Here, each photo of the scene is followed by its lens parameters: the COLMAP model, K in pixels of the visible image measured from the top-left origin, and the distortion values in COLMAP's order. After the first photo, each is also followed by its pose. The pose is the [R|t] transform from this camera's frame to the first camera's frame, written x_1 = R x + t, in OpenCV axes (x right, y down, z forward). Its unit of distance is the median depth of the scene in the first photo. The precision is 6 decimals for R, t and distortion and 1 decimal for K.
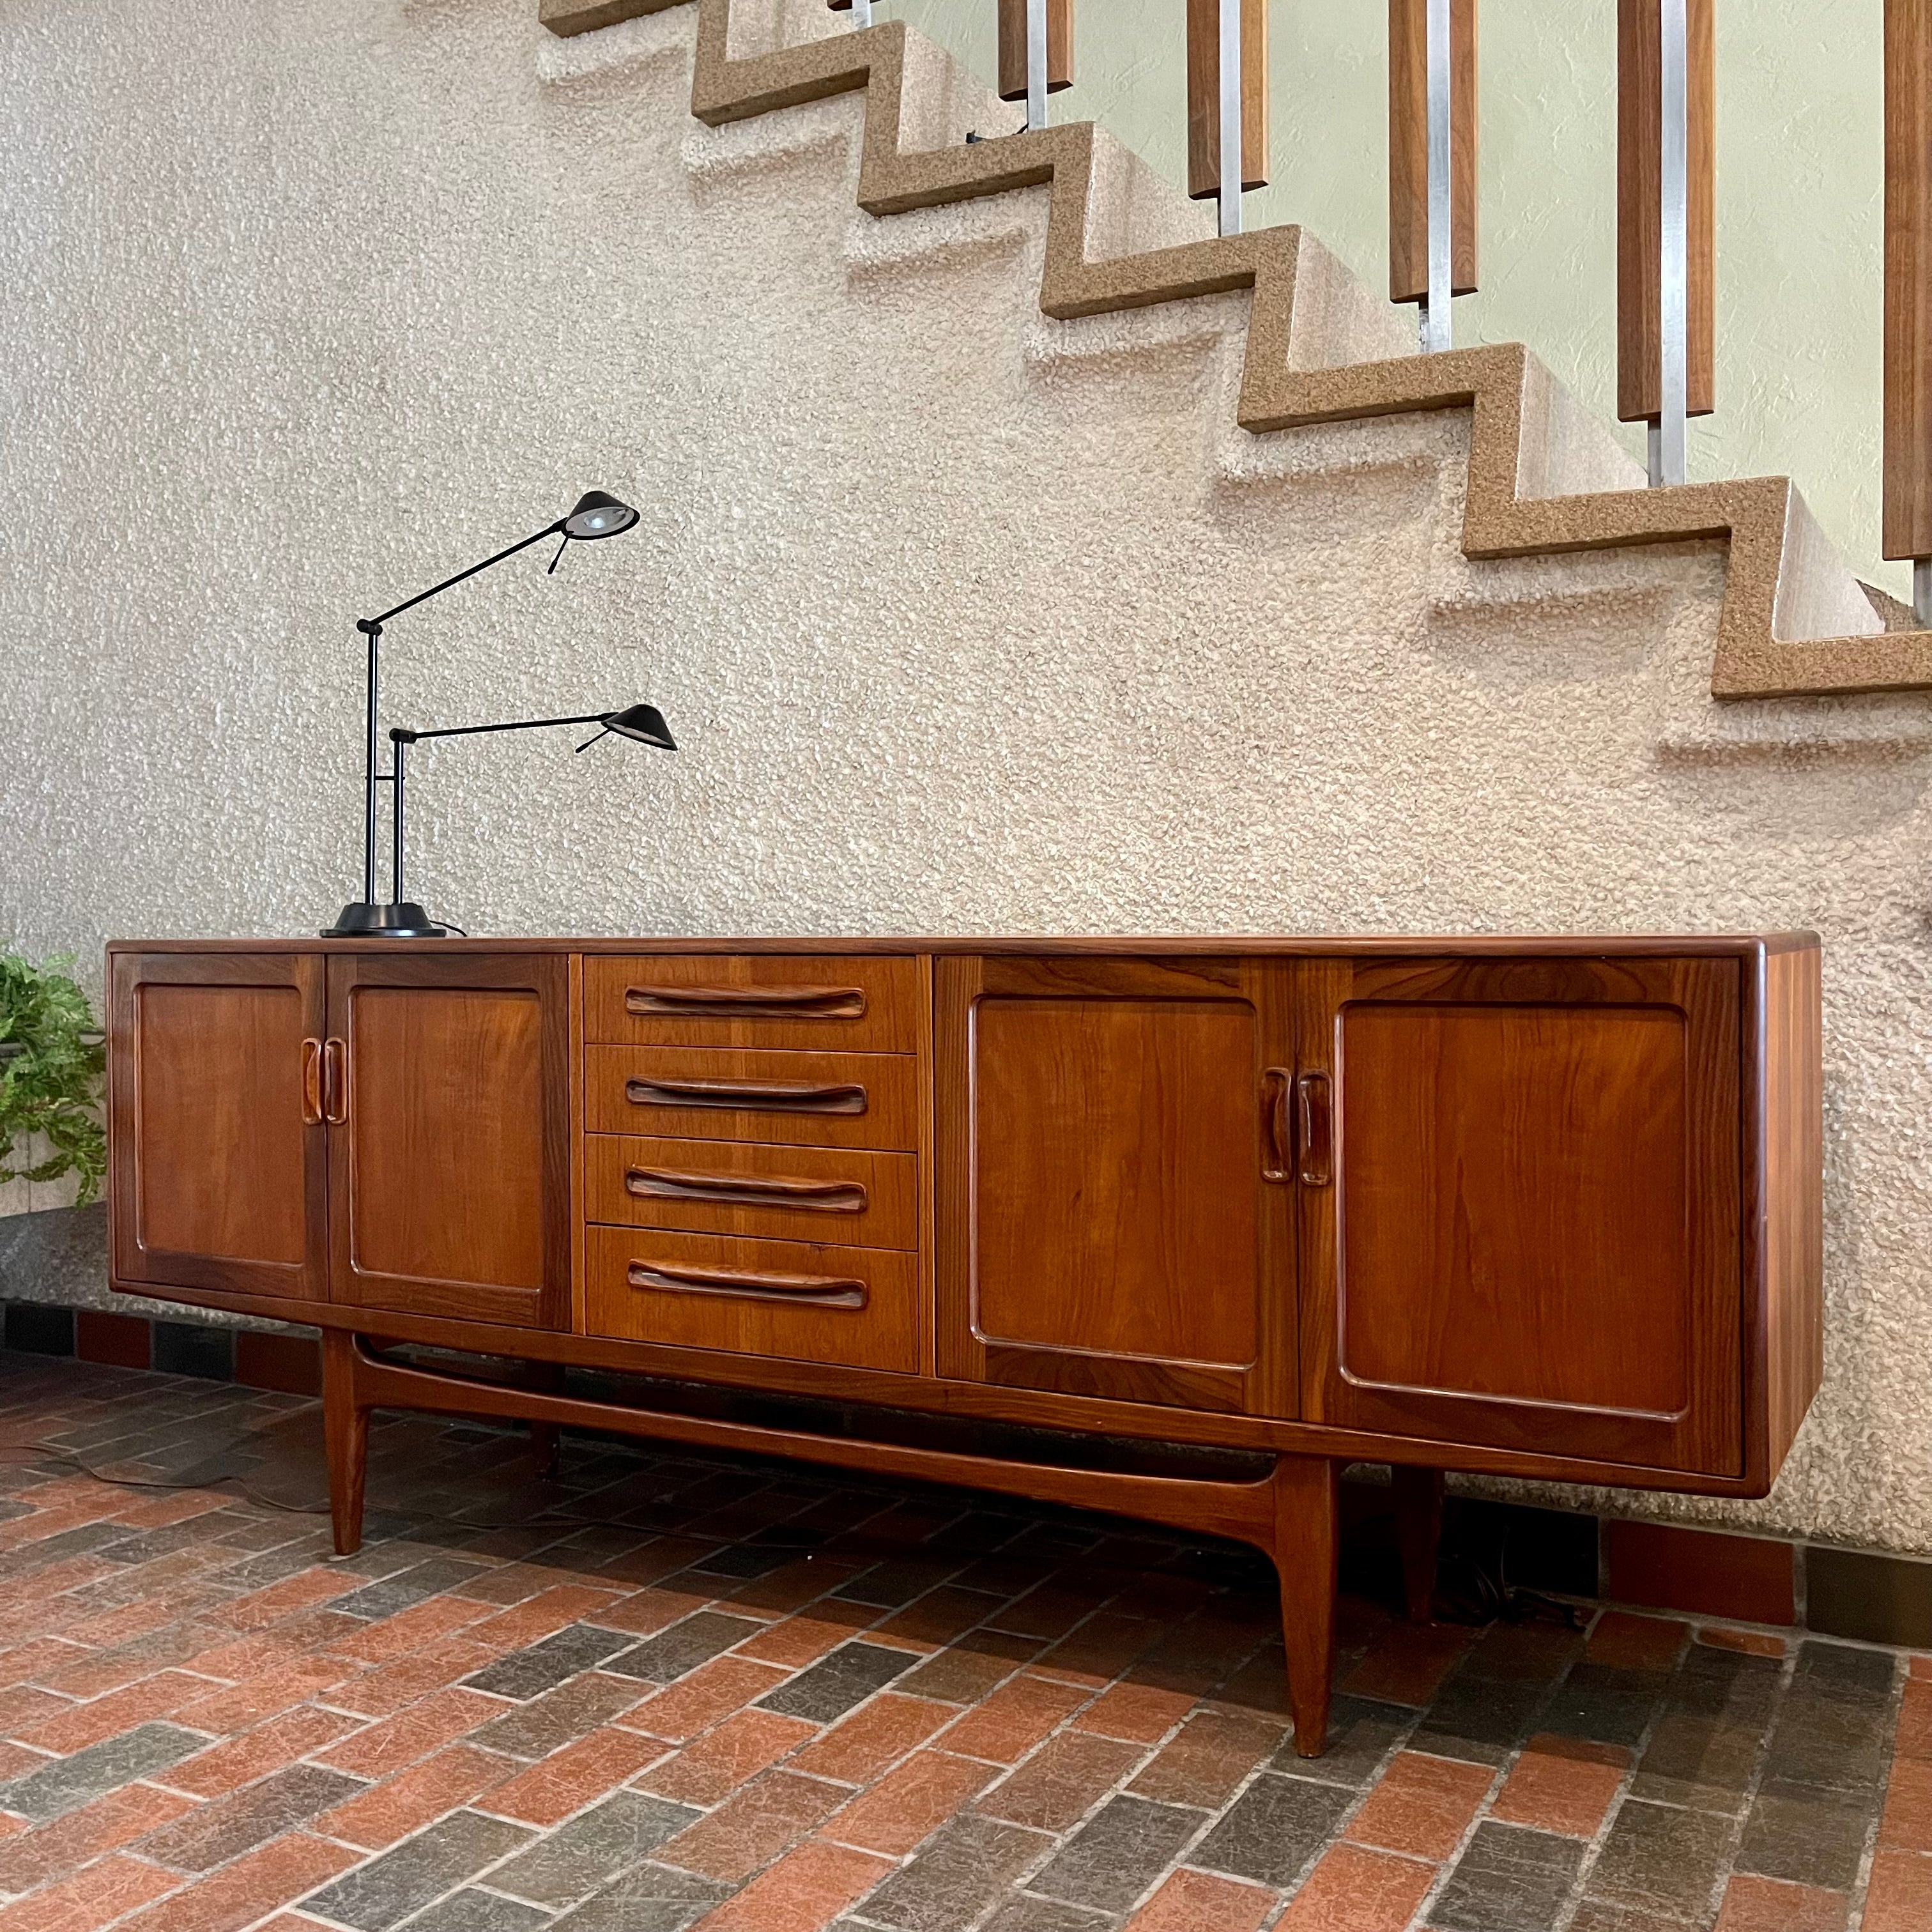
lens RADIAL K [[1946.3, 0, 971.9], [0, 1946.3, 985.2], [0, 0, 1]] dist [0.021975, 0.000000]
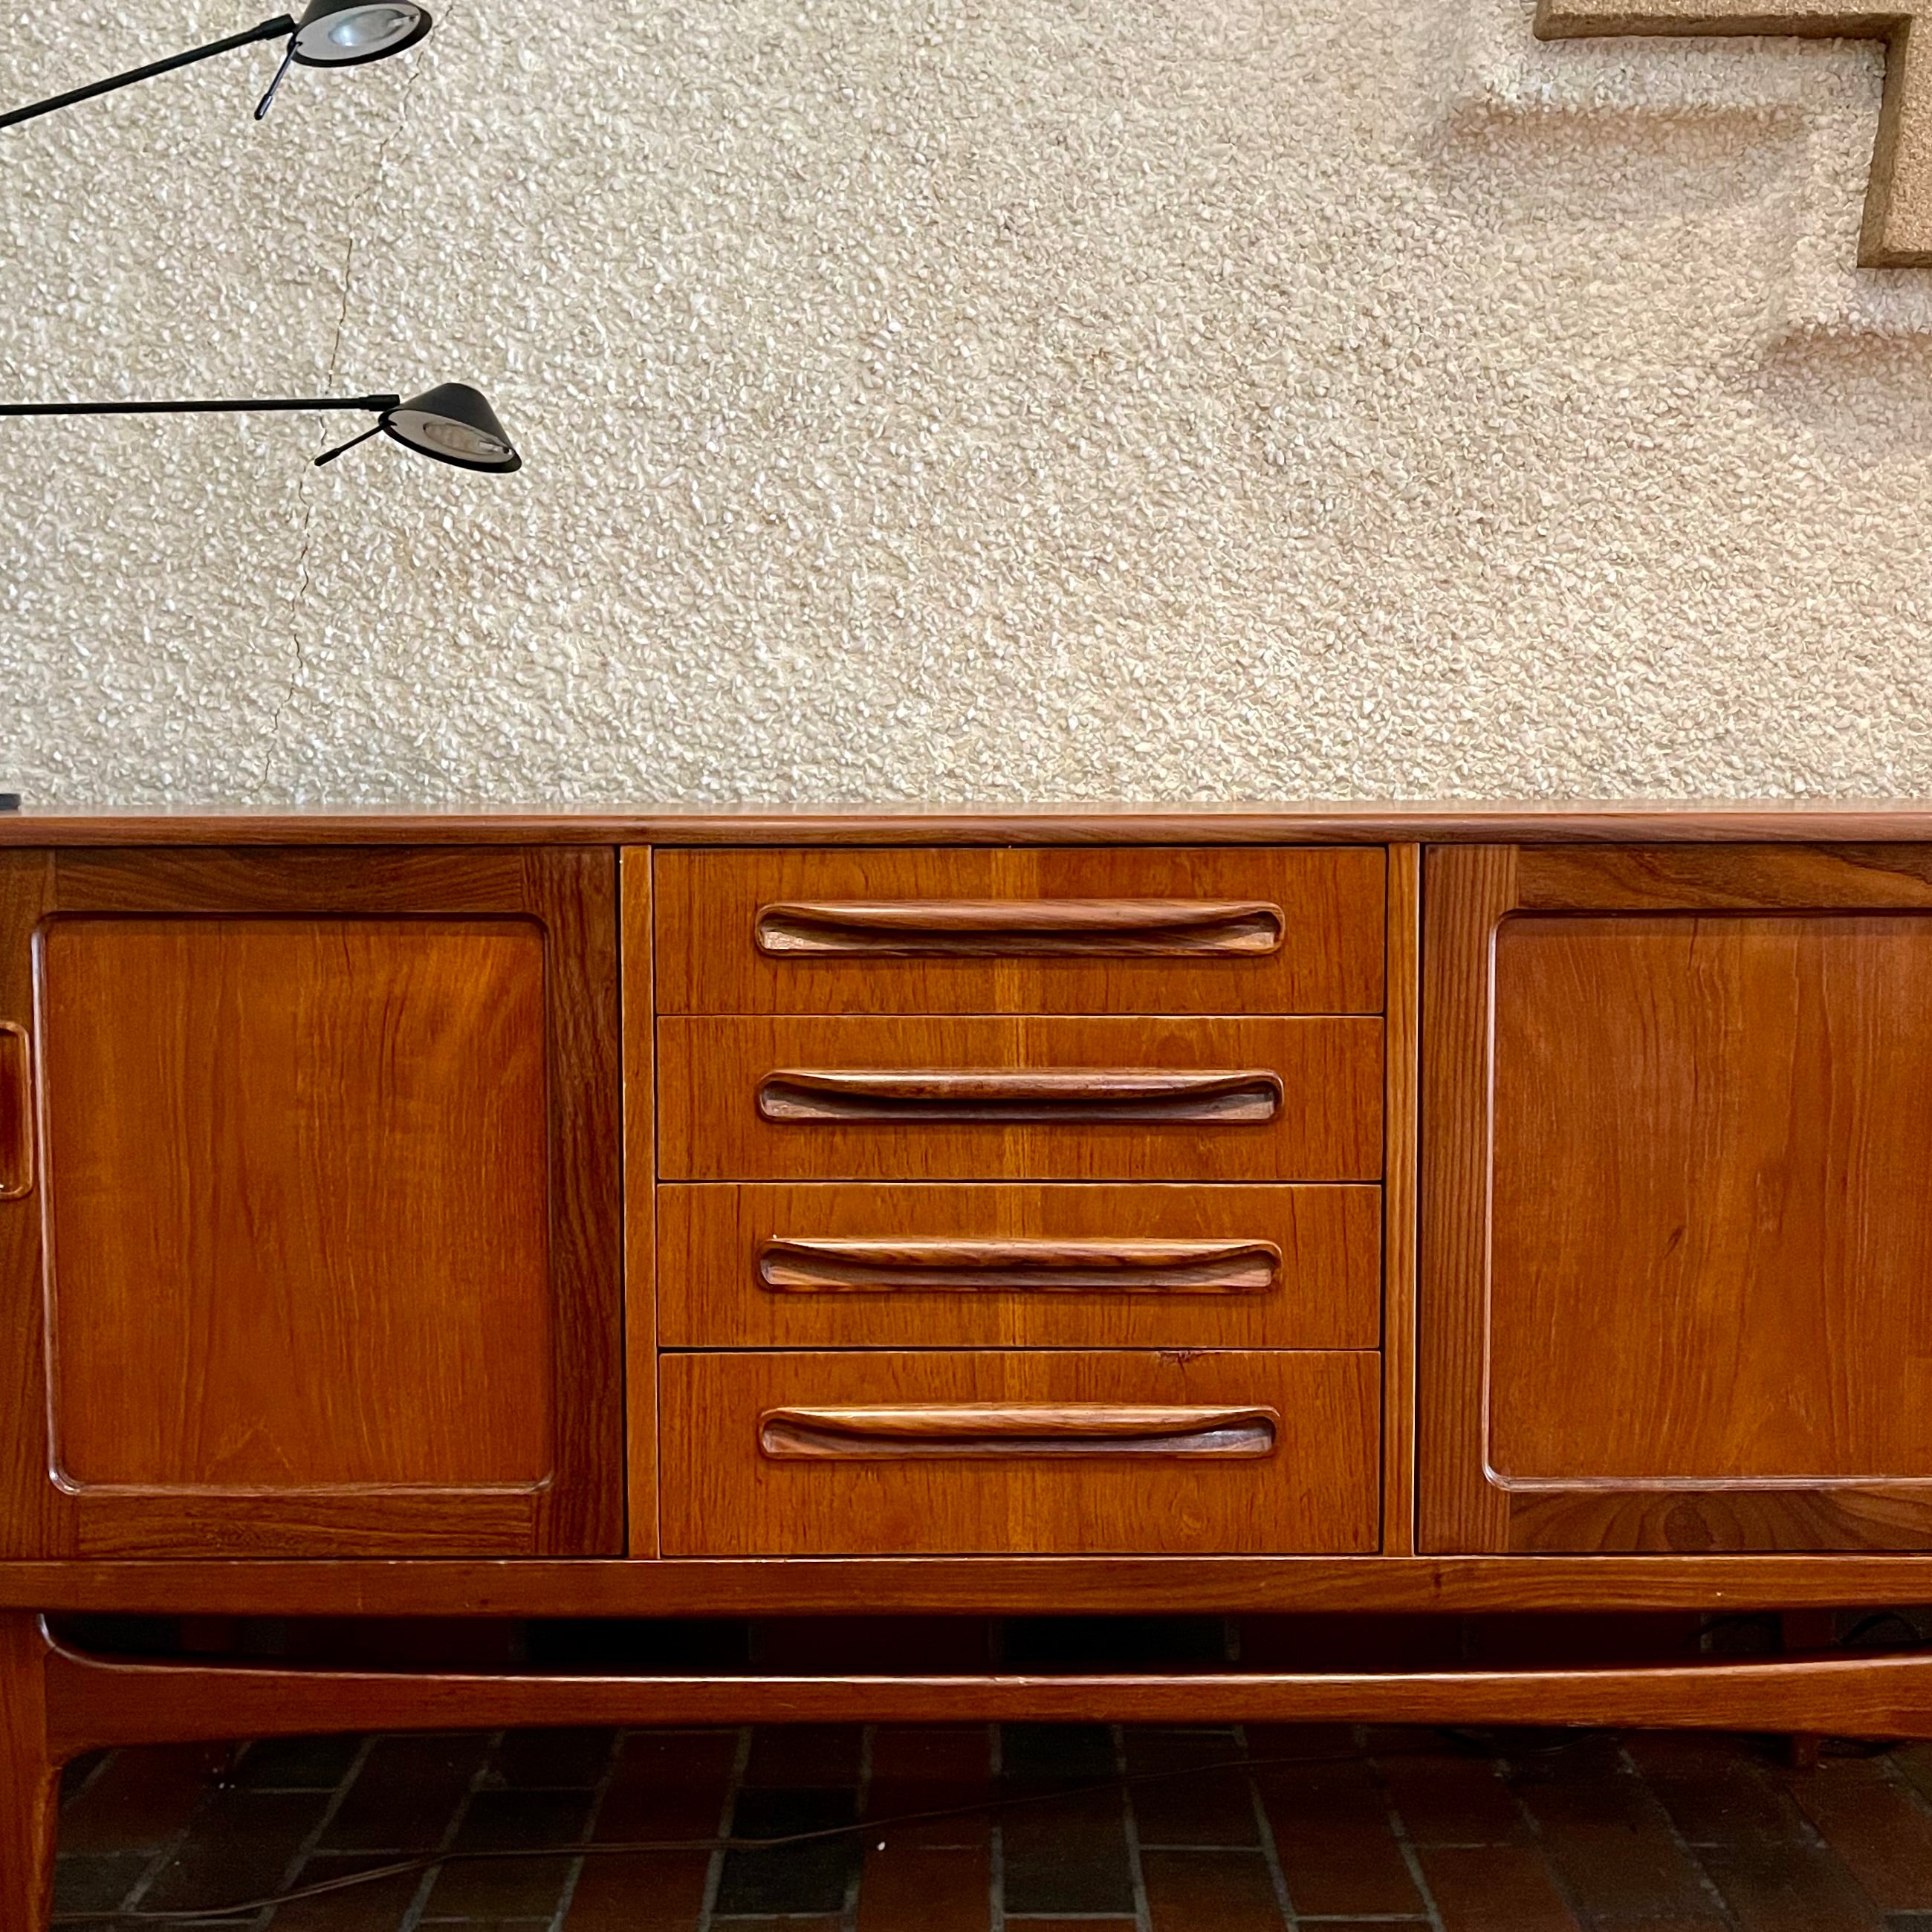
lens RADIAL K [[2246.2, 0, 830.7], [0, 2246.2, 964.0], [0, 0, 1]] dist [0.016853, 0.000000]
pose [[0.873104, -0.038915, 0.485978, -0.460861], [0.012204, 0.998241, 0.058010, -0.019129], [-0.487381, -0.044718, 0.872044, 0.455196]]
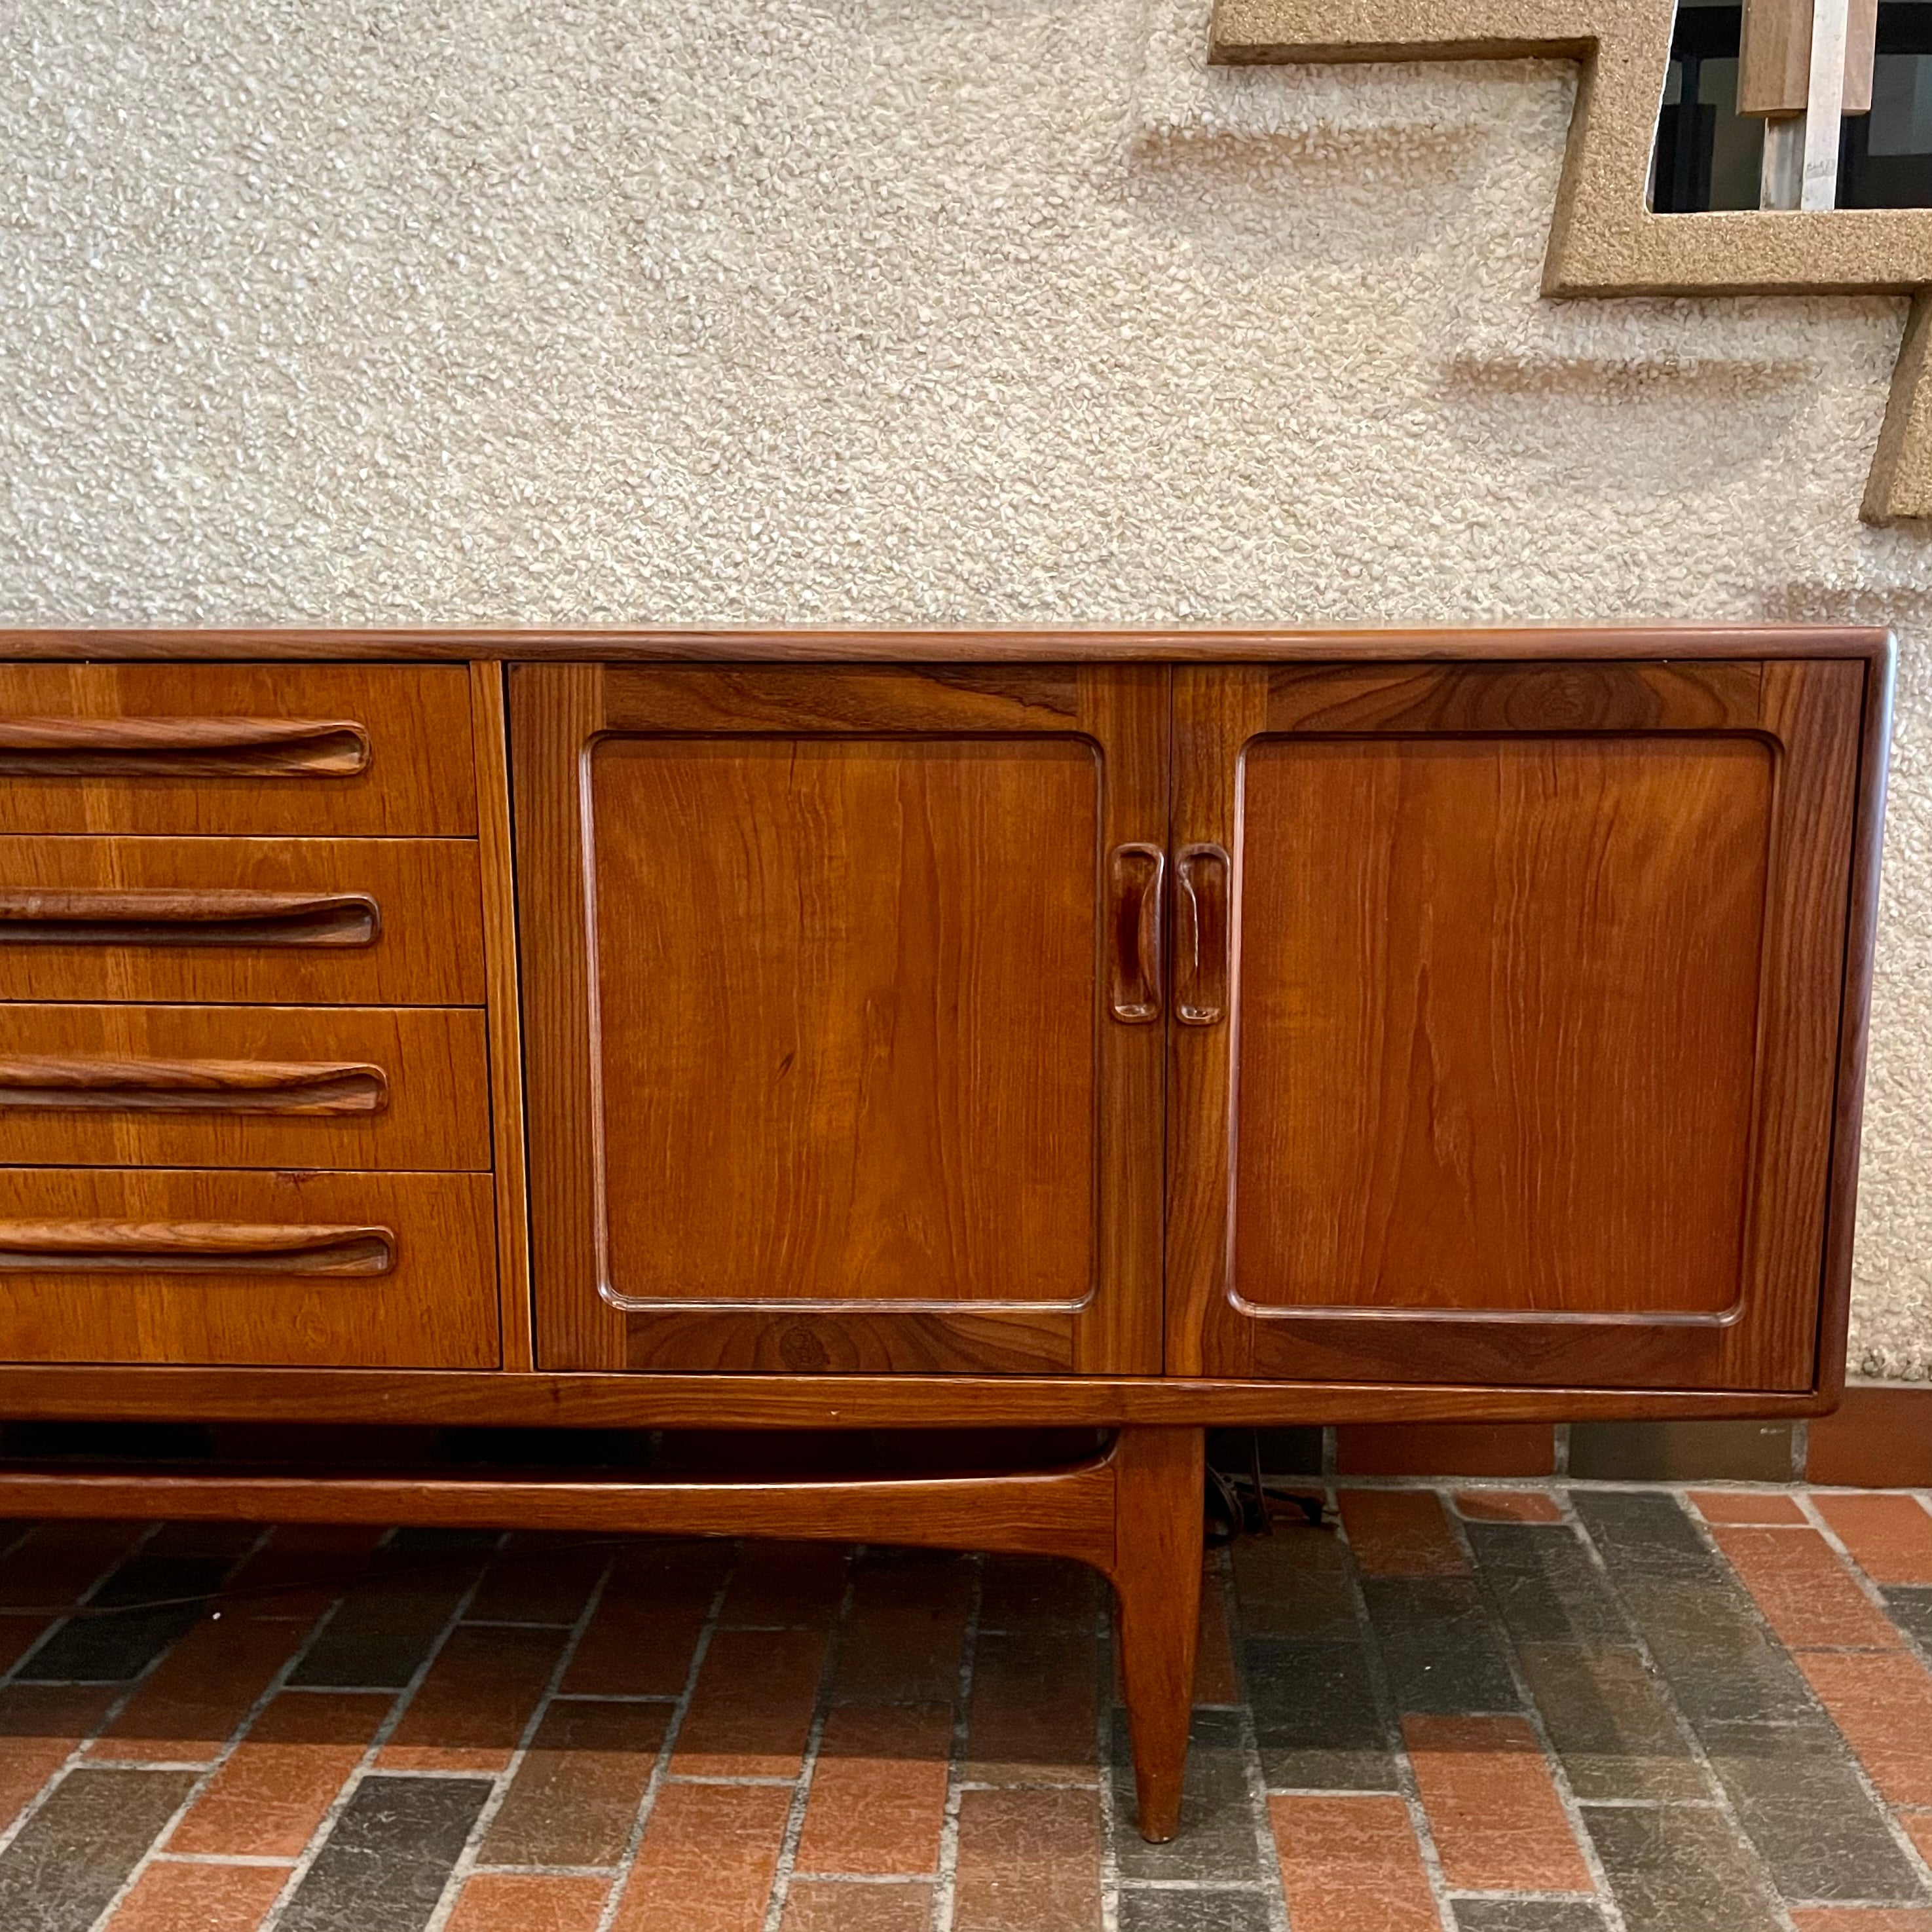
lens RADIAL K [[1946.3, 0, 927.3], [0, 1946.3, 958.8], [0, 0, 1]] dist [0.021975, 0.000000]
pose [[0.897367, -0.075352, 0.434804, -0.149132], [0.010330, 0.988630, 0.150011, -0.012812], [-0.441164, -0.130124, 0.887943, 0.393033]]
